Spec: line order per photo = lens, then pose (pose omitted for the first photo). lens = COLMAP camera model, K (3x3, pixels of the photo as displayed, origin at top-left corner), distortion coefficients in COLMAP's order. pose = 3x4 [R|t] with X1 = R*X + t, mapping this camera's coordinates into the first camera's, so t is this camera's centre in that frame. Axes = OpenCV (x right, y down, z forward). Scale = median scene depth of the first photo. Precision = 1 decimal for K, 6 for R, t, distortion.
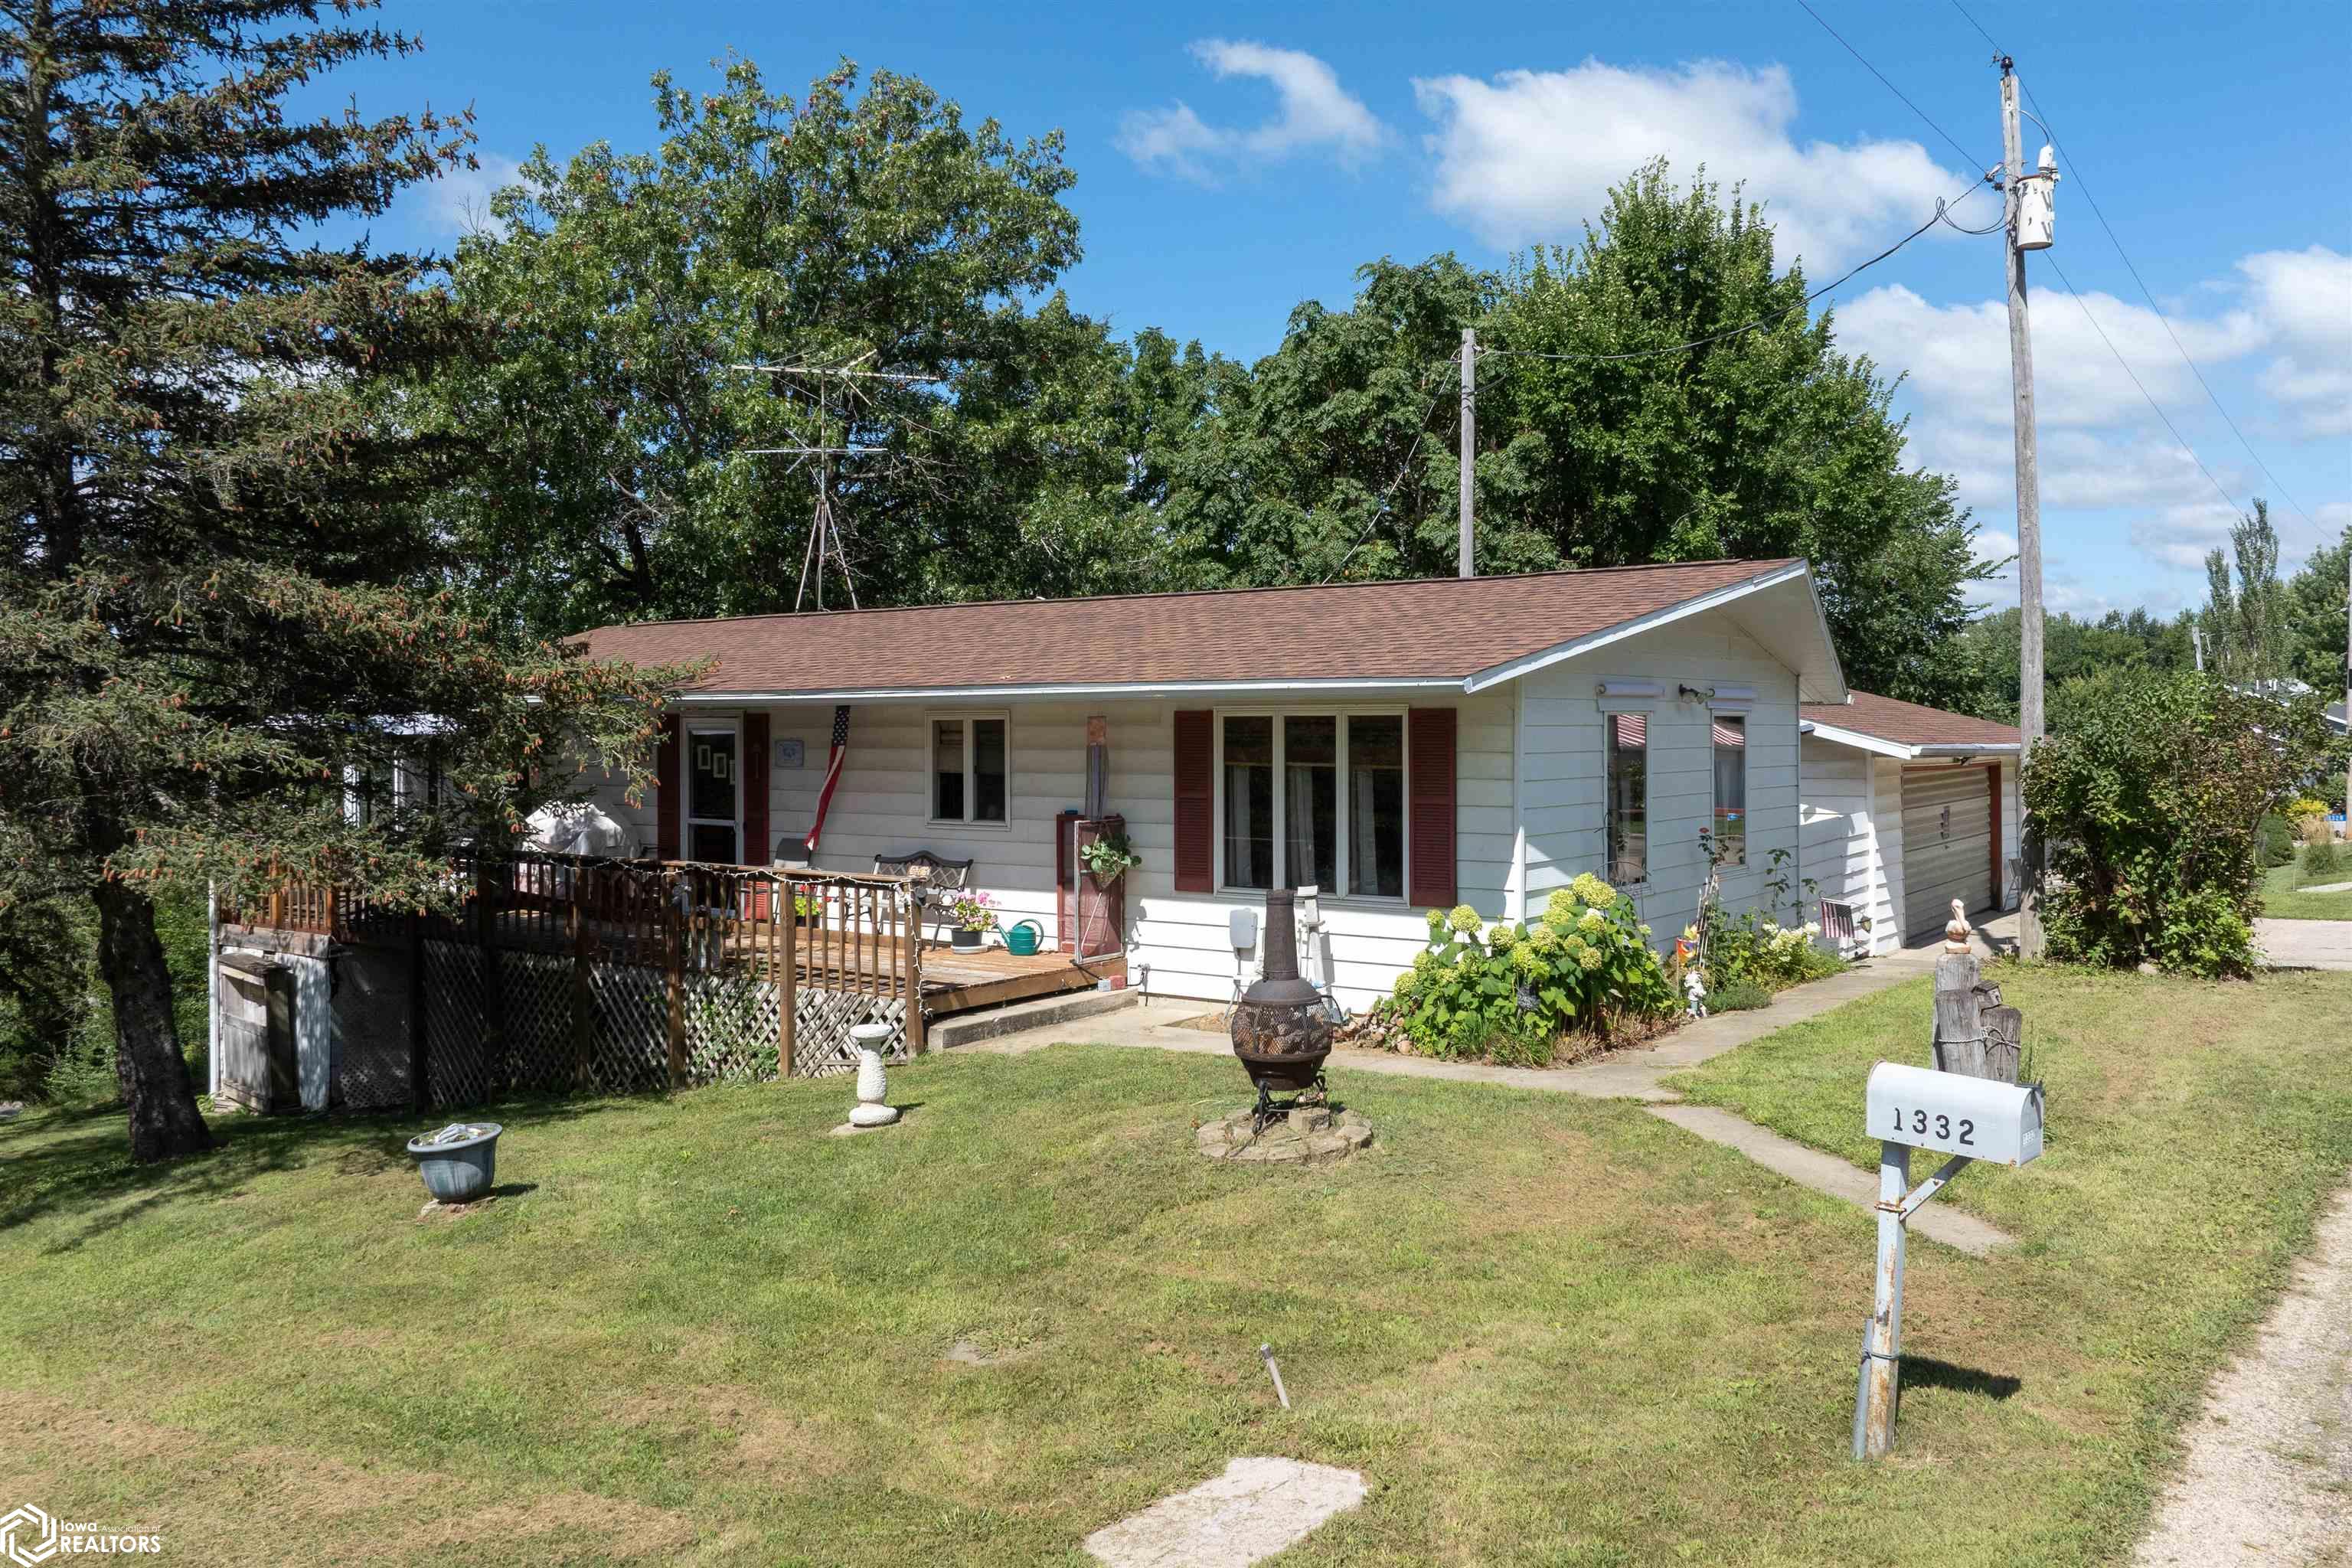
lens RADIAL K [[1776.2, 0, 1184.3], [0, 1776.2, 733.3], [0, 0, 1]] dist [-0.028383, -0.002011]
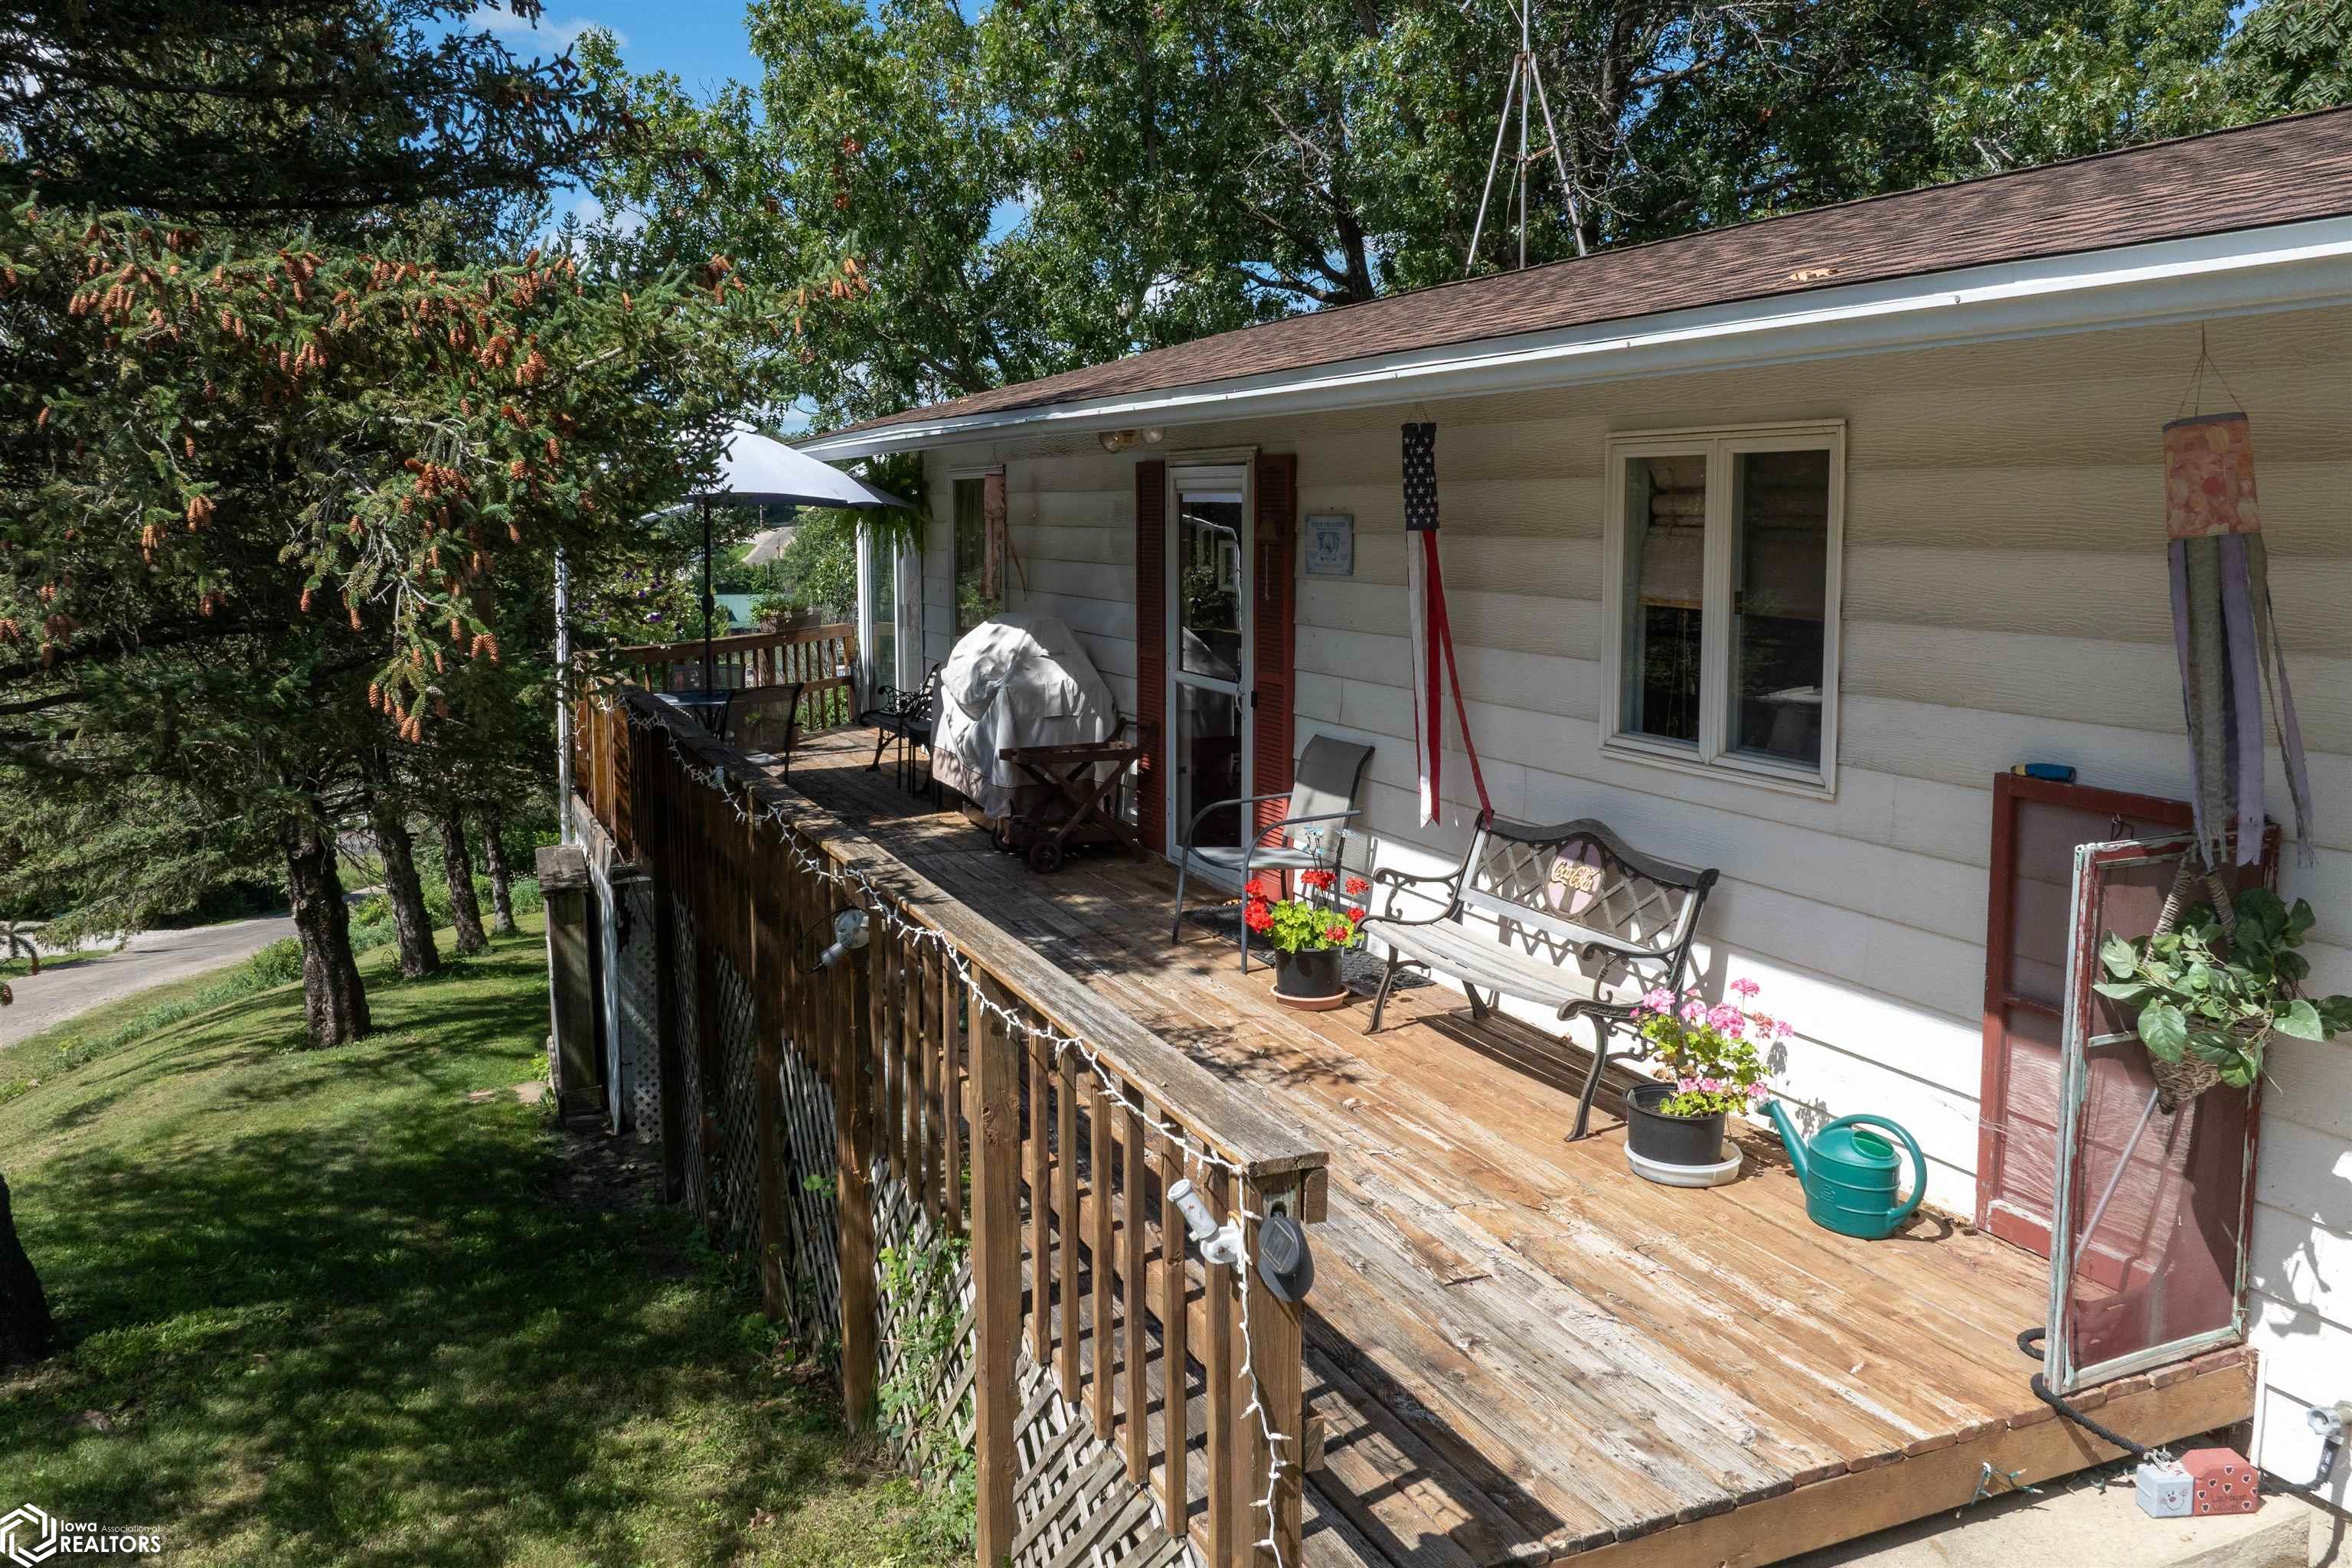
lens RADIAL K [[1839.2, 0, 1139.6], [0, 1839.2, 686.7], [0, 0, 1]] dist [-0.034963, -0.010267]
pose [[0.873283, 0.045482, -0.485086, -0.049761], [-0.000001, 0.995633, 0.093349, 0.004108], [0.487214, -0.081520, 0.869469, 0.669771]]
